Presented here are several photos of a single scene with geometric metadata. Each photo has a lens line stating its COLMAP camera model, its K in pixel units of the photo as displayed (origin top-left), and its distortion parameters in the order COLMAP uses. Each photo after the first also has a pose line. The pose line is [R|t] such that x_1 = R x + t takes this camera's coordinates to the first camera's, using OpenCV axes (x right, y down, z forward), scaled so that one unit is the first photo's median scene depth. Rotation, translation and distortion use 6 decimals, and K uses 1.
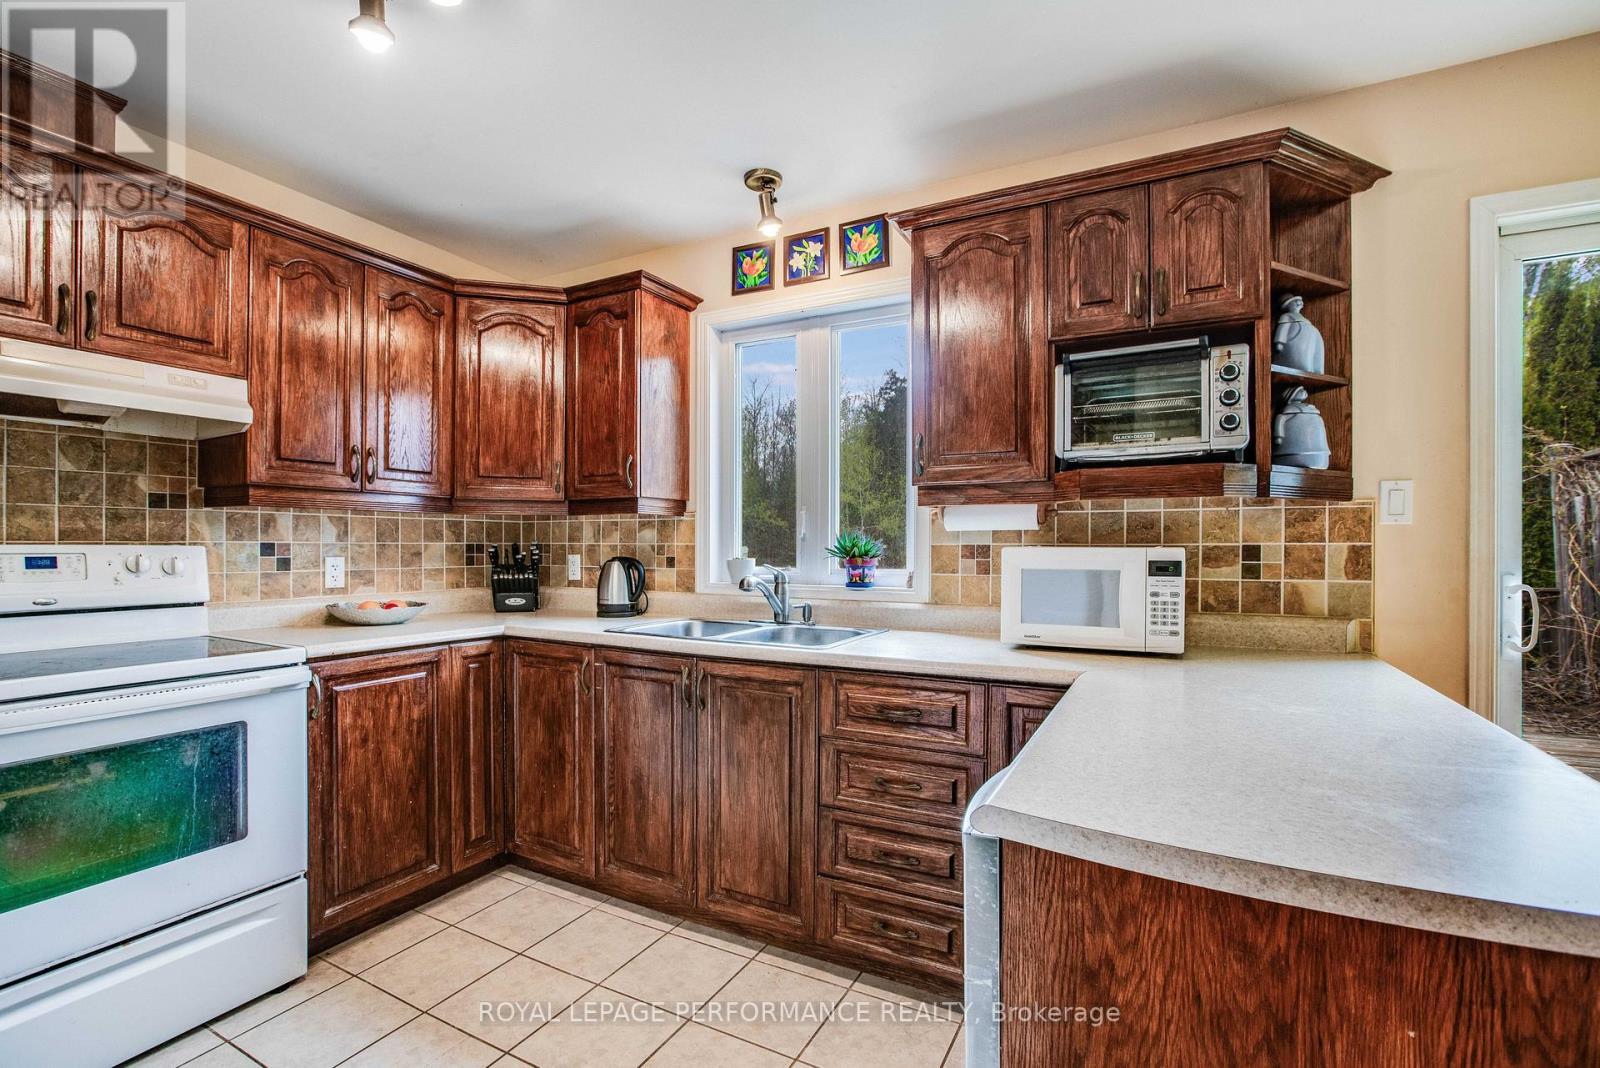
lens RADIAL K [[732.5, 0, 801.9], [0, 732.5, 548.2], [0, 0, 1]] dist [-0.043694, 0.009087]
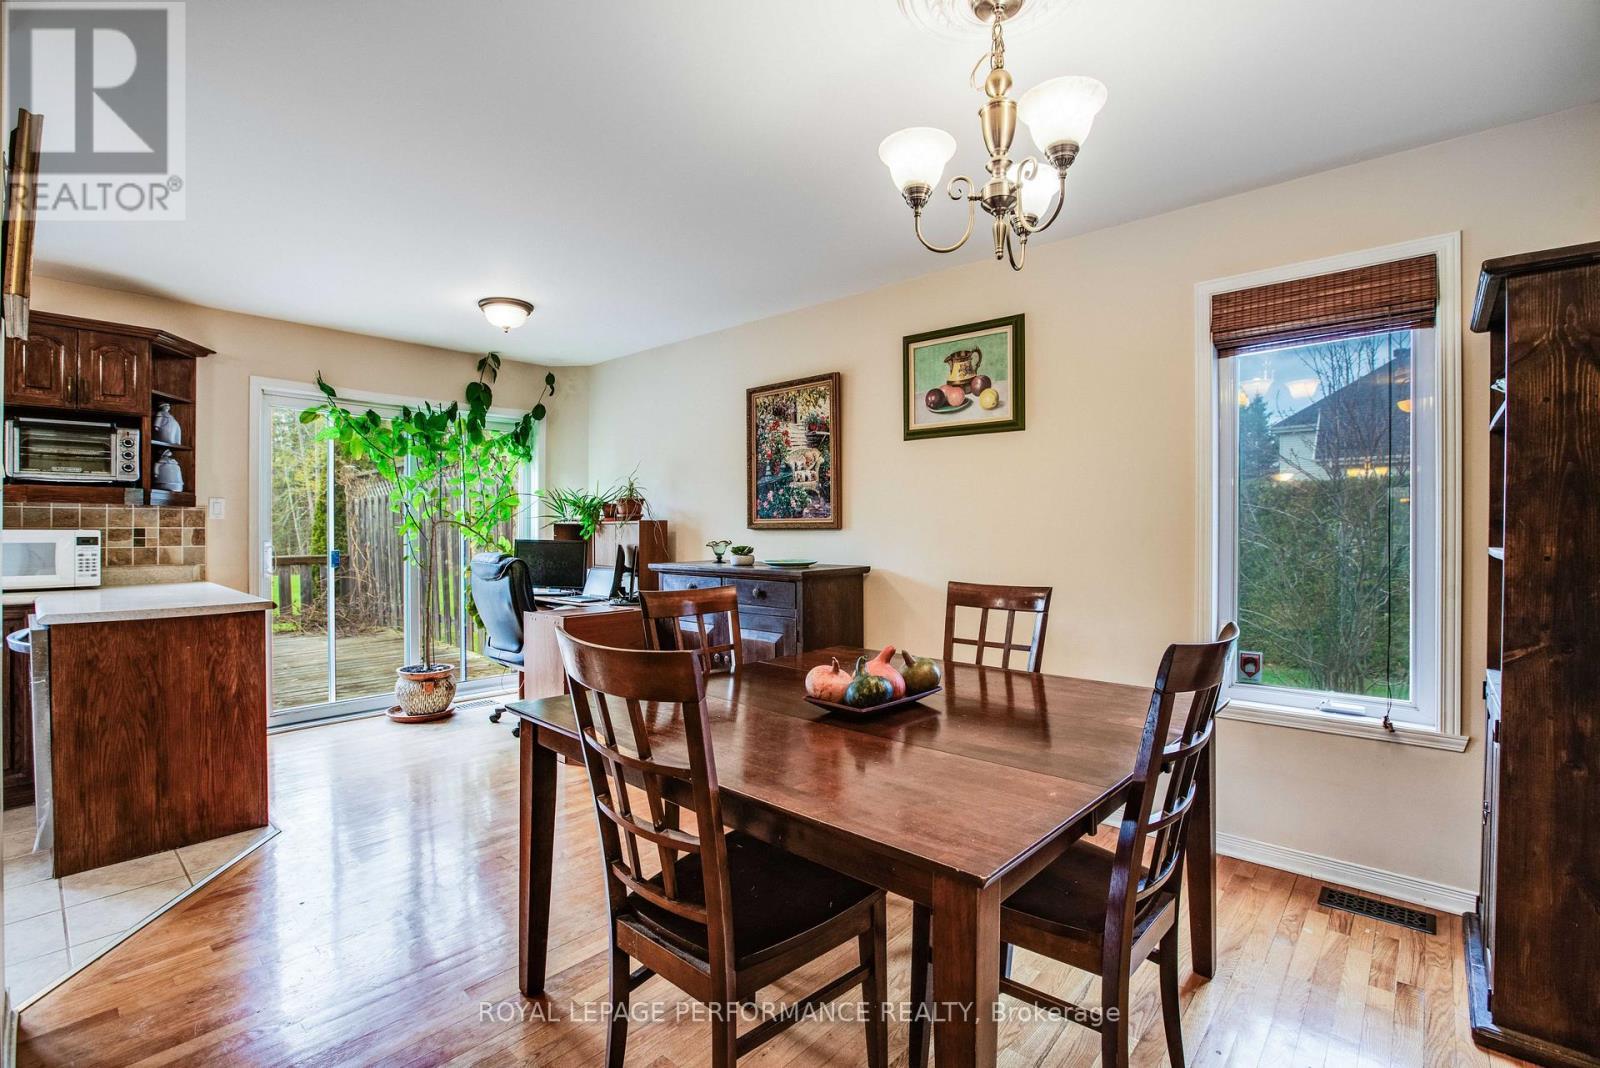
lens RADIAL K [[732.5, 0, 806.8], [0, 732.5, 535.7], [0, 0, 1]] dist [-0.043694, 0.009087]
pose [[0.251304, -0.008741, 0.967869, -0.713323], [-0.002189, 0.999952, 0.009599, -0.006668], [-0.967906, -0.004531, 0.251273, -1.122962]]
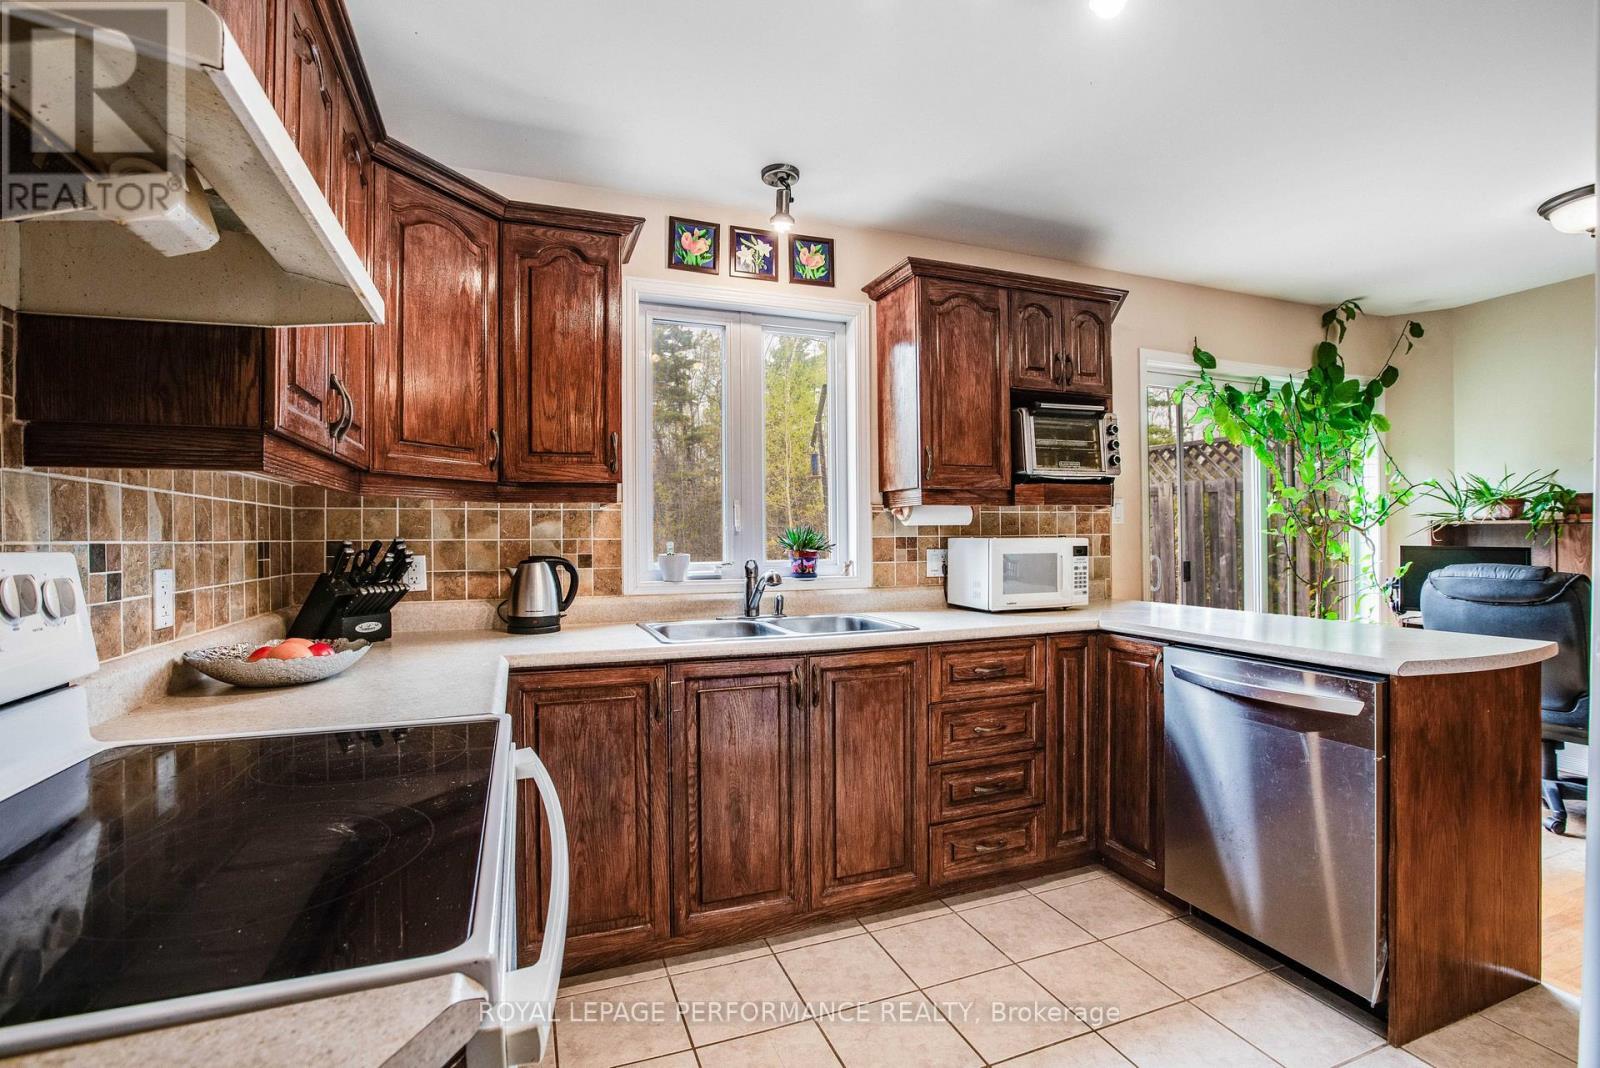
lens RADIAL K [[732.5, 0, 792.9], [0, 732.5, 536.2], [0, 0, 1]] dist [-0.043694, 0.009087]
pose [[0.656125, -0.007080, 0.754619, -0.938550], [0.012616, 0.999919, -0.001588, -0.007500], [-0.754546, 0.010563, 0.656162, 0.390276]]
